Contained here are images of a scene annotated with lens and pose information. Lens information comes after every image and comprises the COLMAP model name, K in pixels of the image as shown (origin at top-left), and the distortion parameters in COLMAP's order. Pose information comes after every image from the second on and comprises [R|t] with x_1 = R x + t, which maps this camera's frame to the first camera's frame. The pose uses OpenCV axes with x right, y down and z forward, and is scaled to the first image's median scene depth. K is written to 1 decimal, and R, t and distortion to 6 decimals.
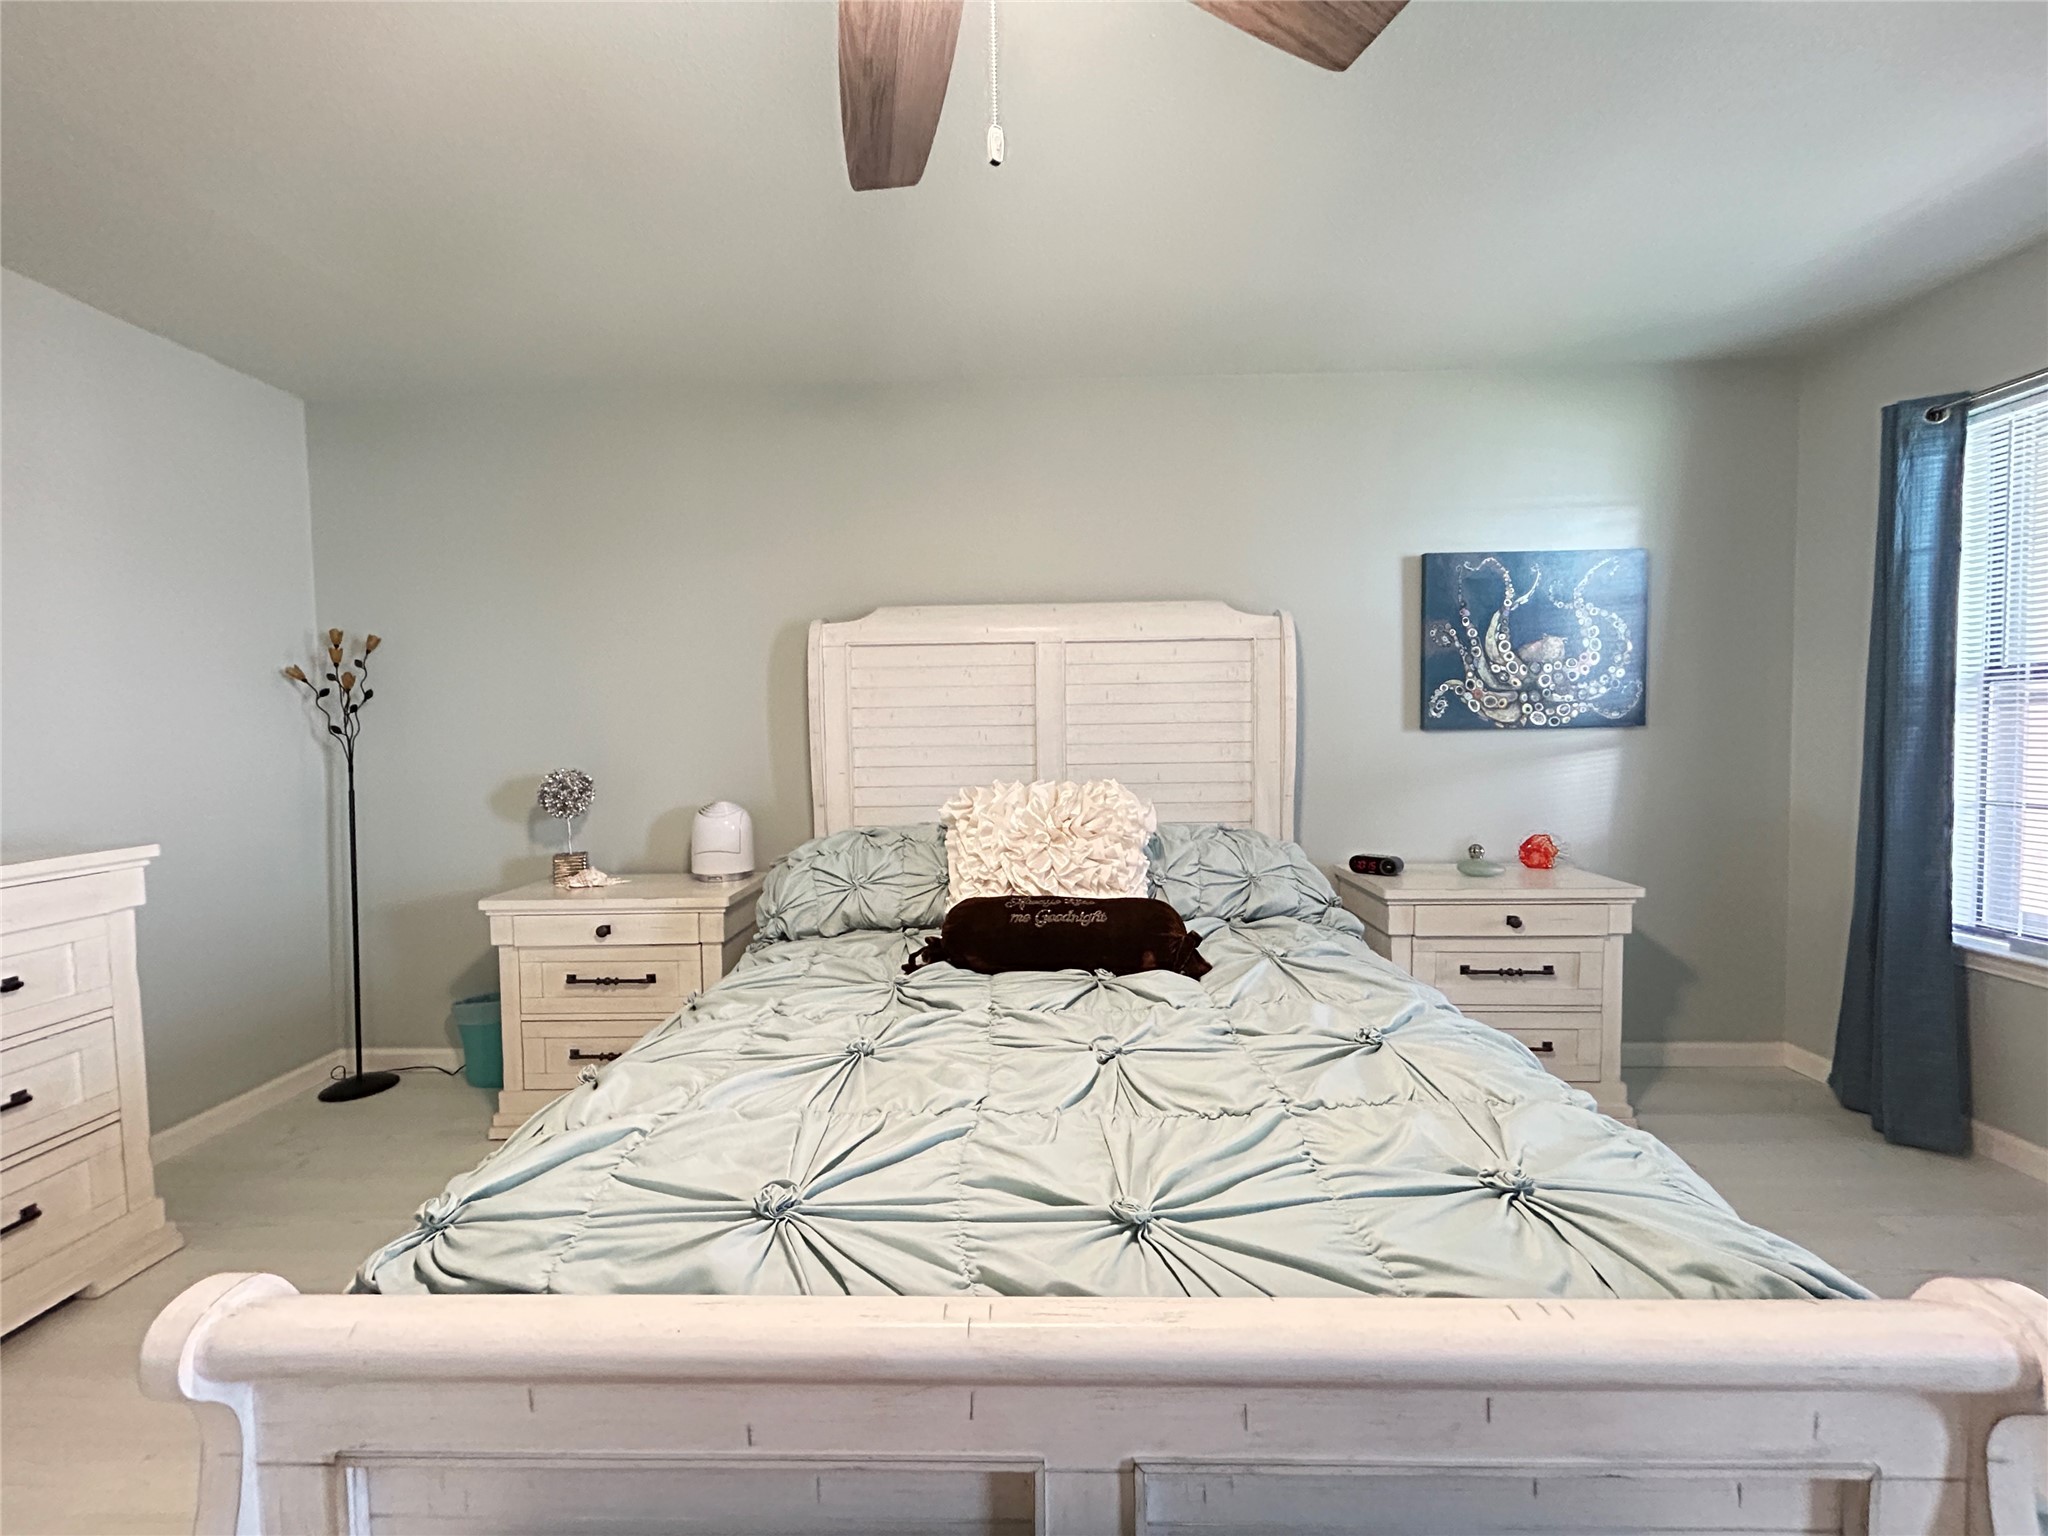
lens RADIAL K [[834.6, 0, 1015.3], [0, 834.6, 765.7], [0, 0, 1]] dist [-0.004094, 0.001021]
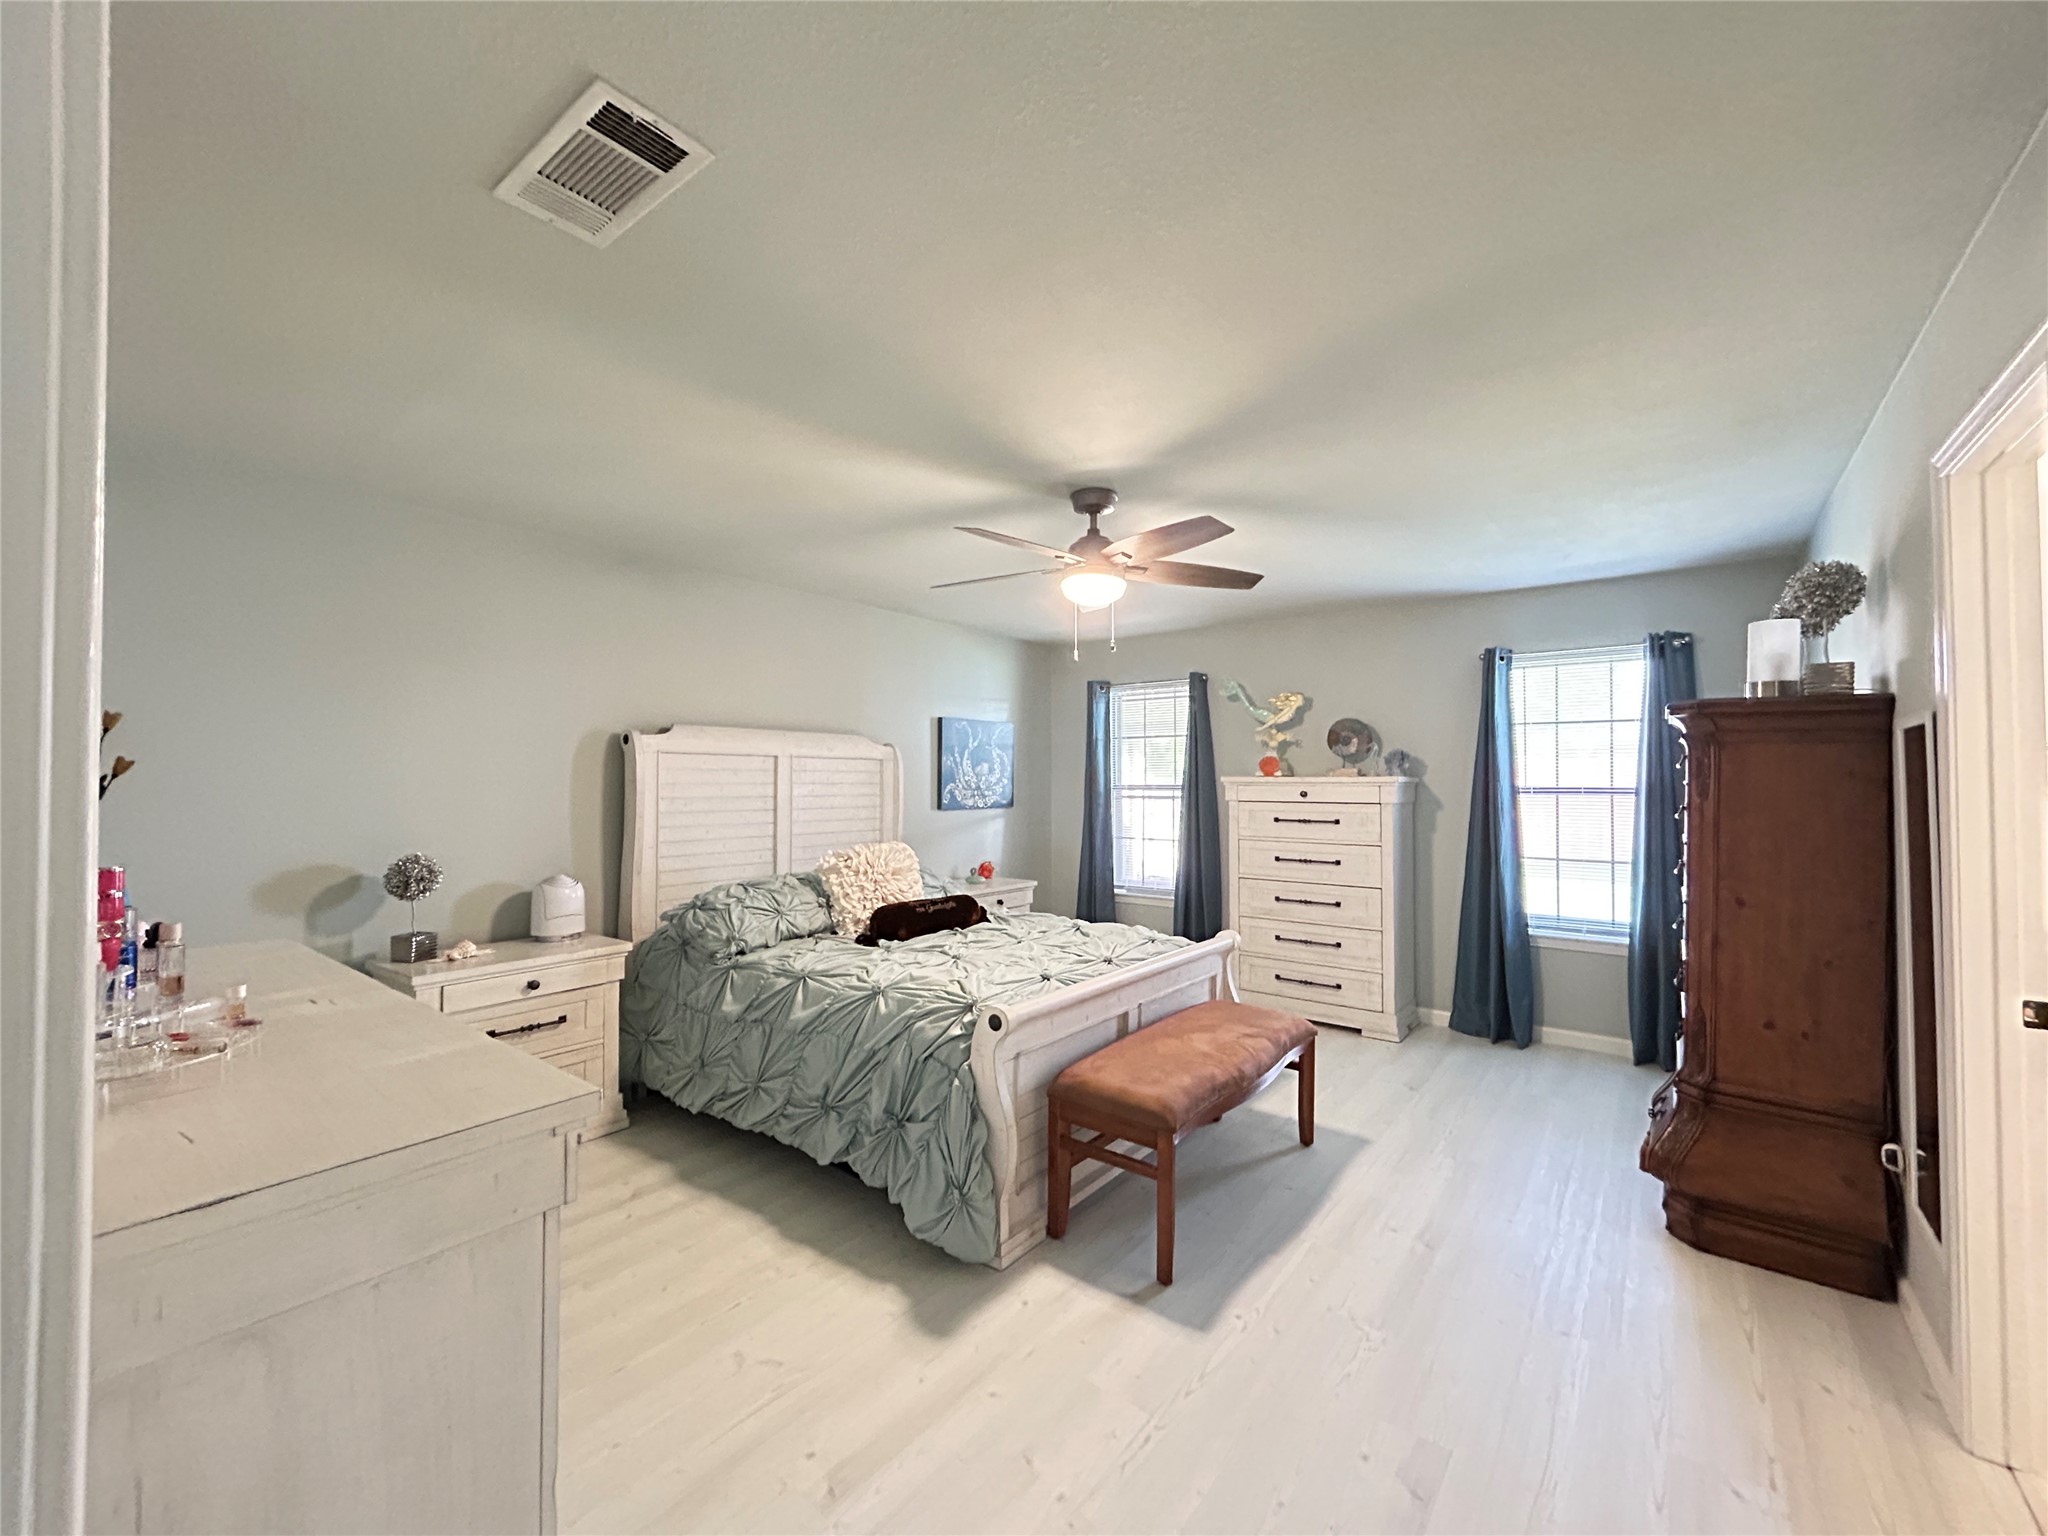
lens RADIAL K [[834.6, 0, 1021.8], [0, 834.6, 769.9], [0, 0, 1]] dist [-0.004094, 0.001021]
pose [[0.595049, 0.028290, 0.803192, -0.932638], [0.023916, 0.998314, -0.052881, -0.029370], [-0.803334, 0.050676, 0.593369, -0.271719]]
